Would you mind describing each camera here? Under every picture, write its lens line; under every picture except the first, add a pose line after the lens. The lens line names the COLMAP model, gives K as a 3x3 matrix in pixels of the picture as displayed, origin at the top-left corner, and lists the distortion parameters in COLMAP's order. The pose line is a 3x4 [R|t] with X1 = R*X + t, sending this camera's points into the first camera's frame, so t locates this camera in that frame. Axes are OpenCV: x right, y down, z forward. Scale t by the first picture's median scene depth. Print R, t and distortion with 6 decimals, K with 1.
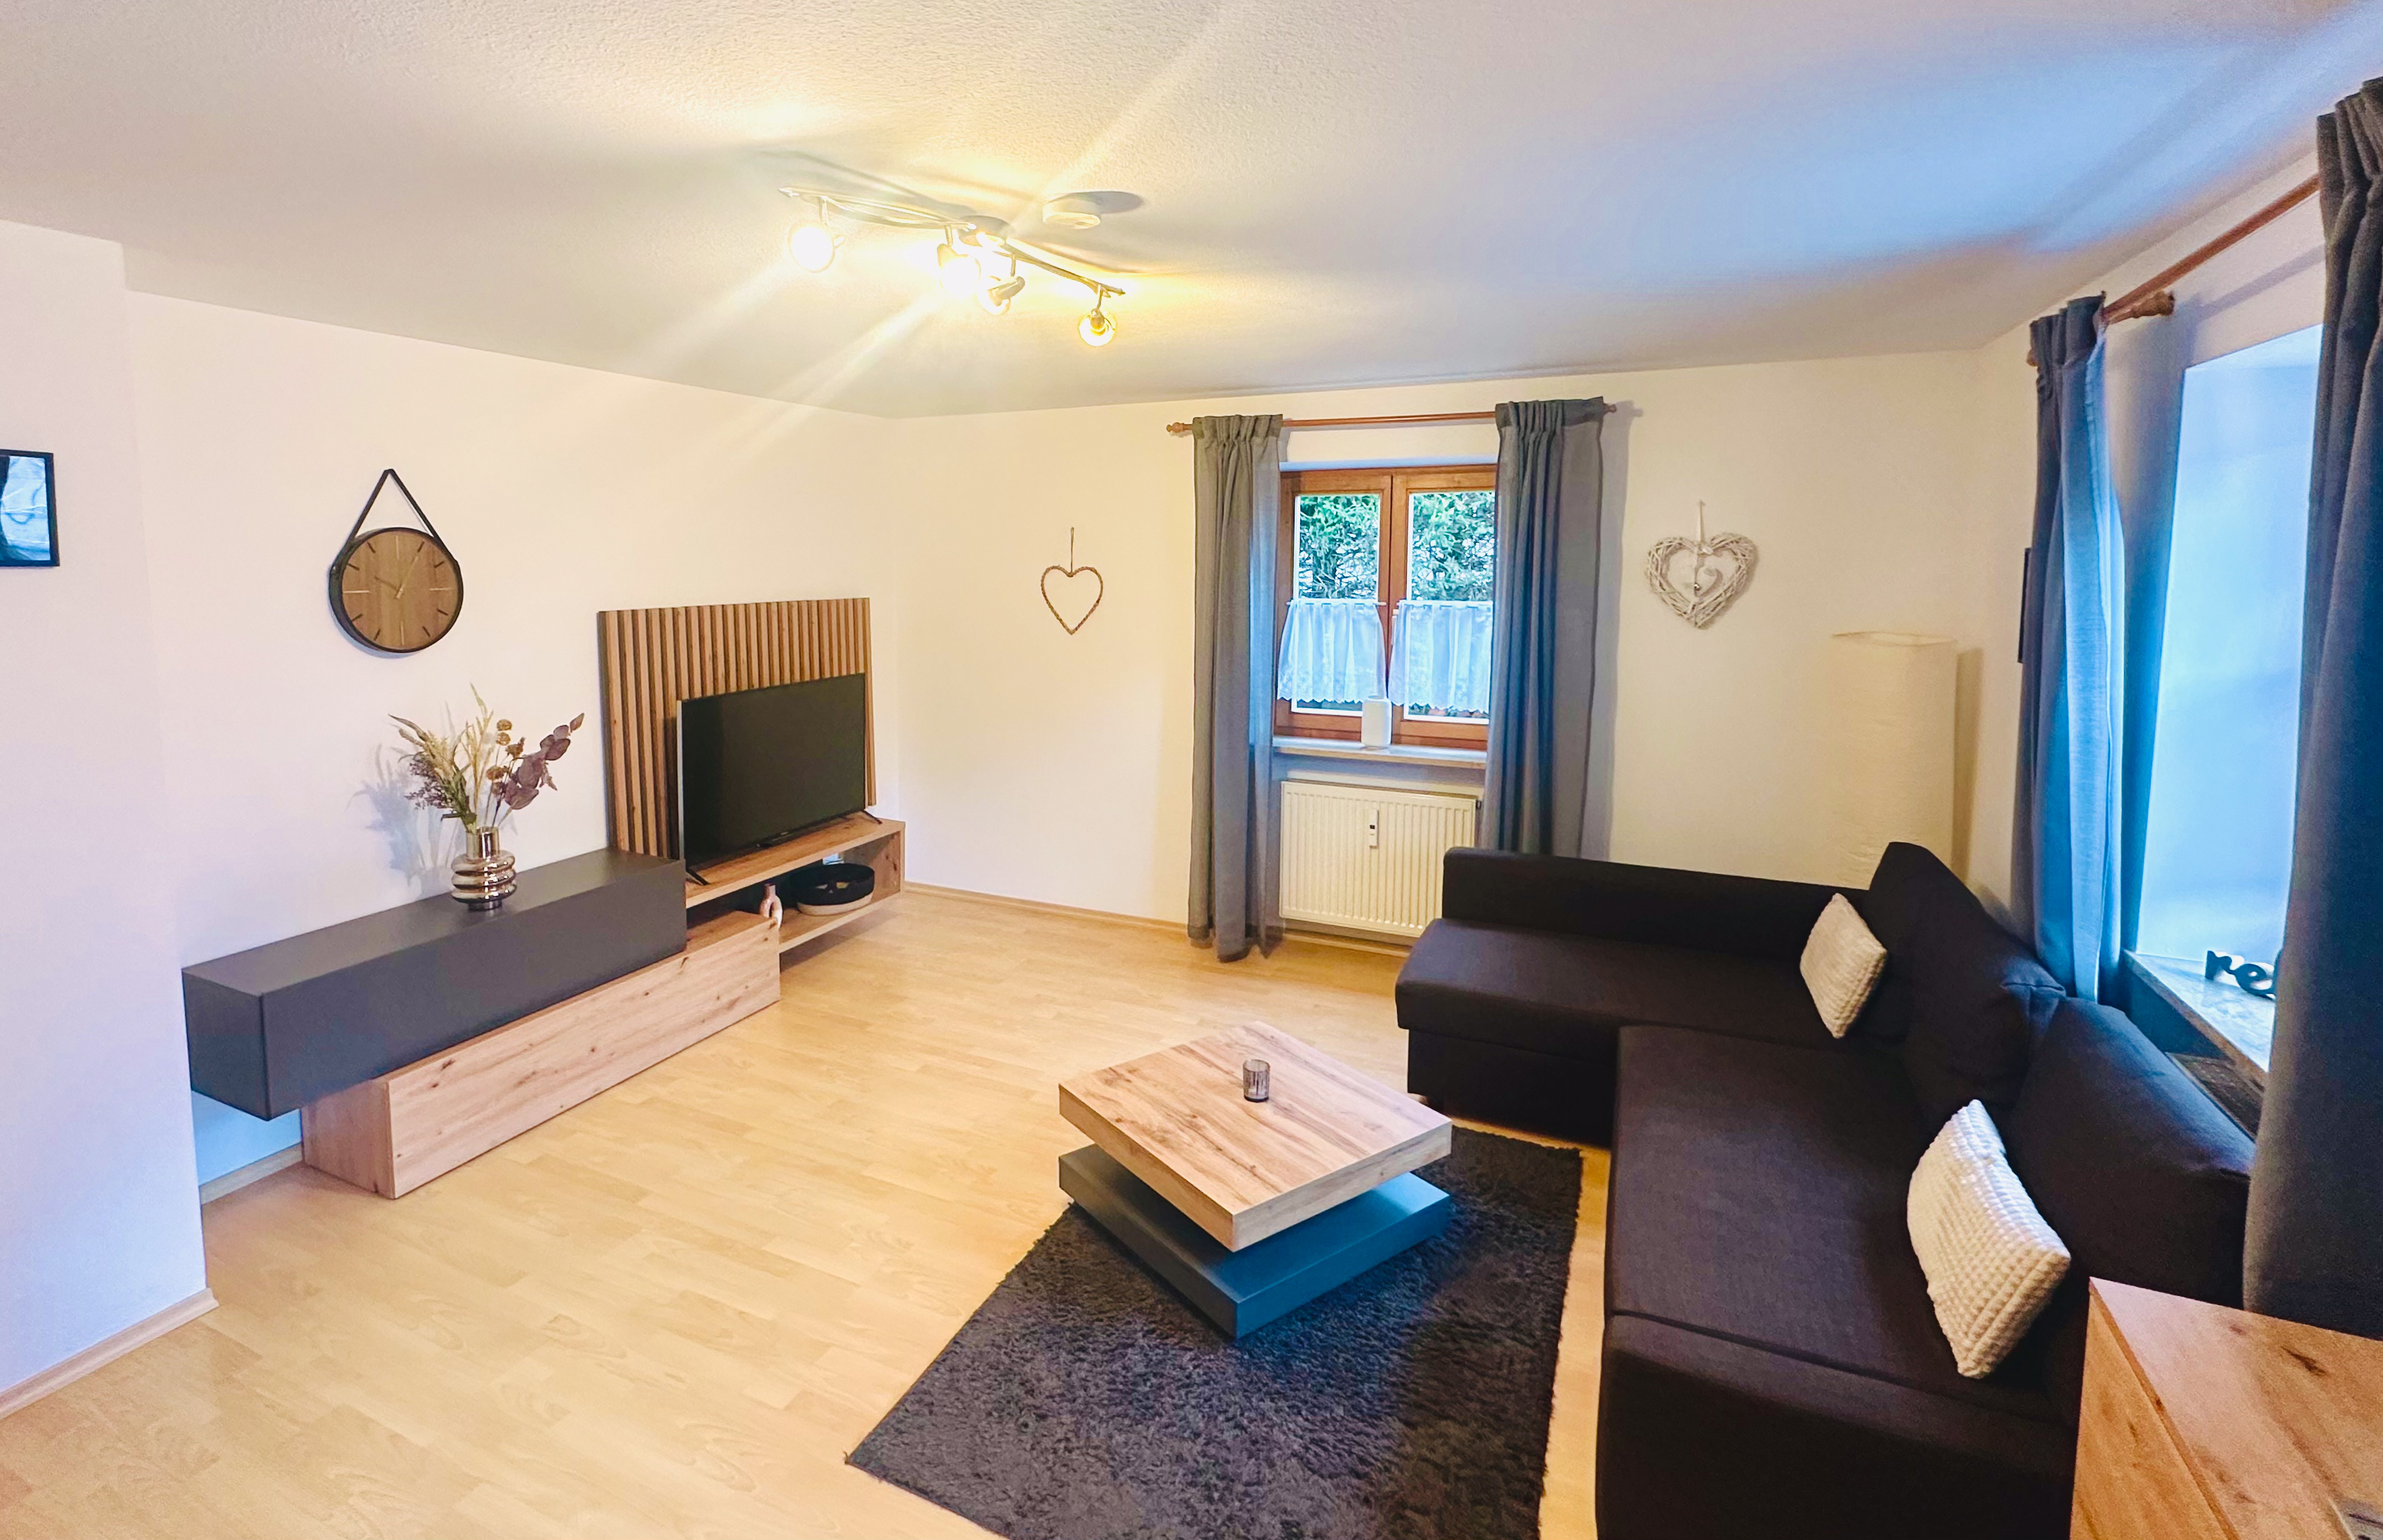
lens RADIAL K [[1060.1, 0, 1189.9], [0, 1060.1, 640.6], [0, 0, 1]] dist [0.000082, -0.000098]
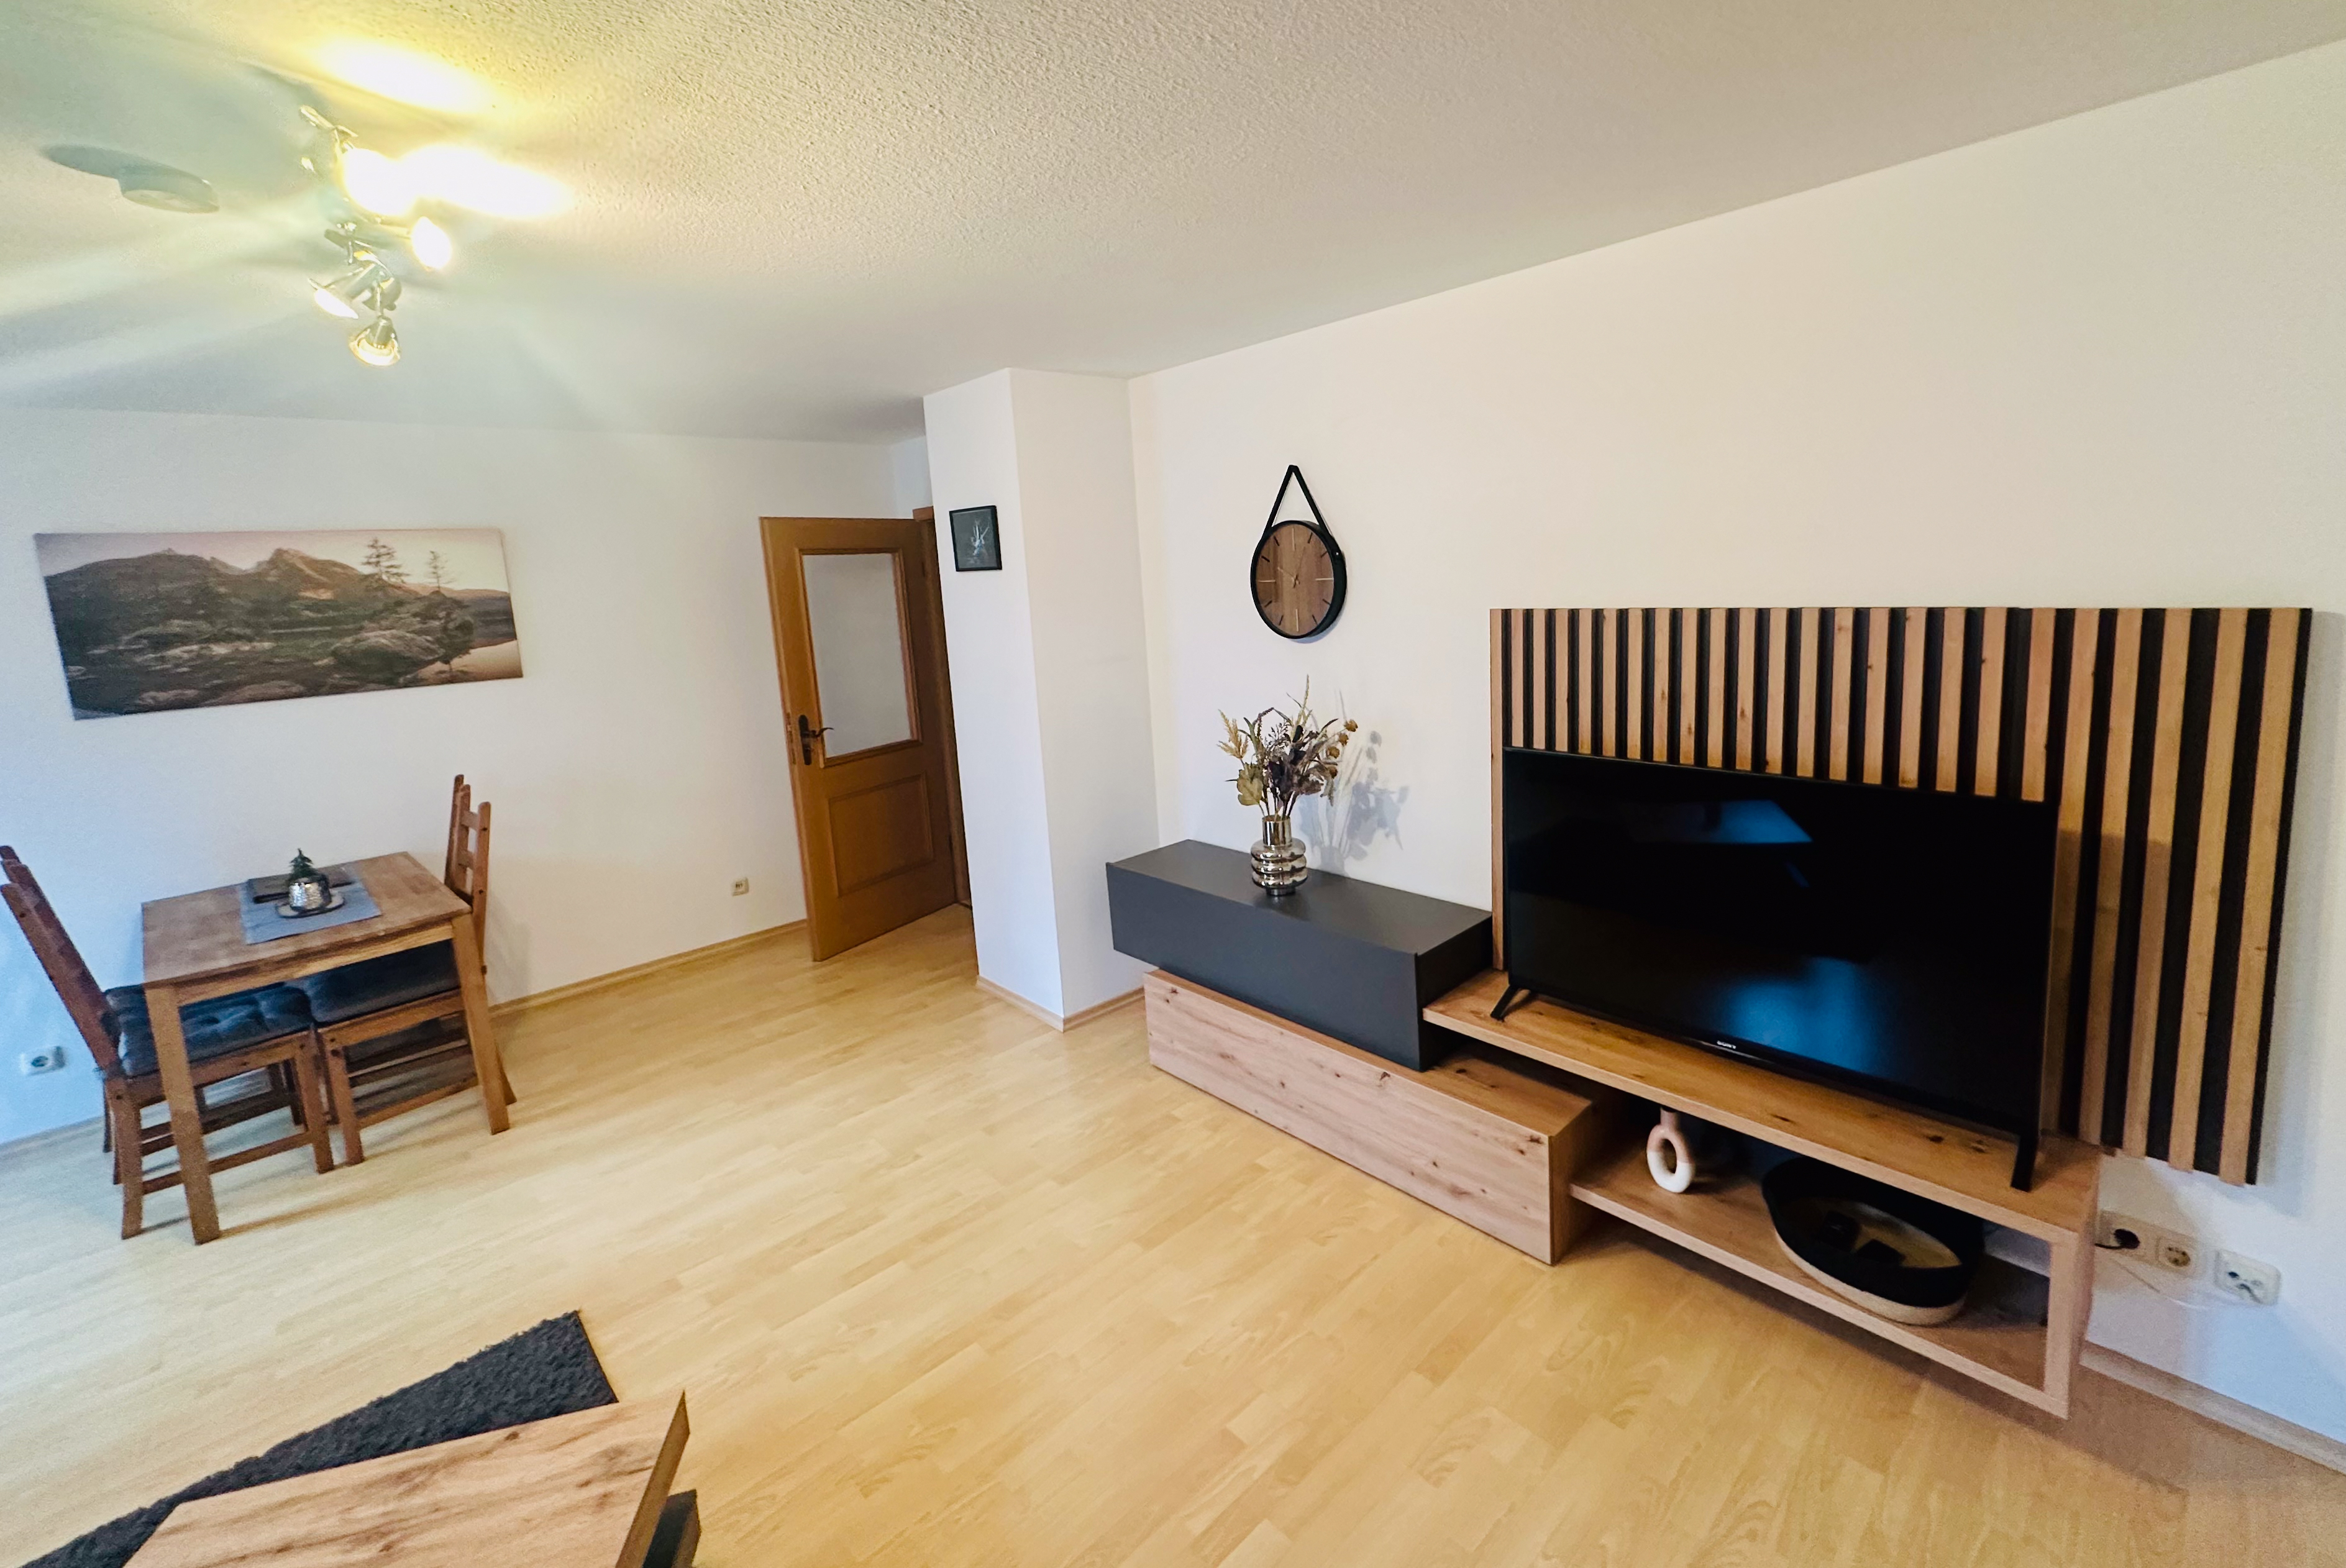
lens RADIAL K [[962.5, 0, 1175.3], [0, 962.5, 691.4], [0, 0, 1]] dist [-0.002864, -0.000582]
pose [[-0.402869, 0.131034, -0.905829, 0.196343], [-0.028262, 0.987446, 0.155410, -0.082825], [0.914821, 0.088211, -0.394108, 1.265400]]
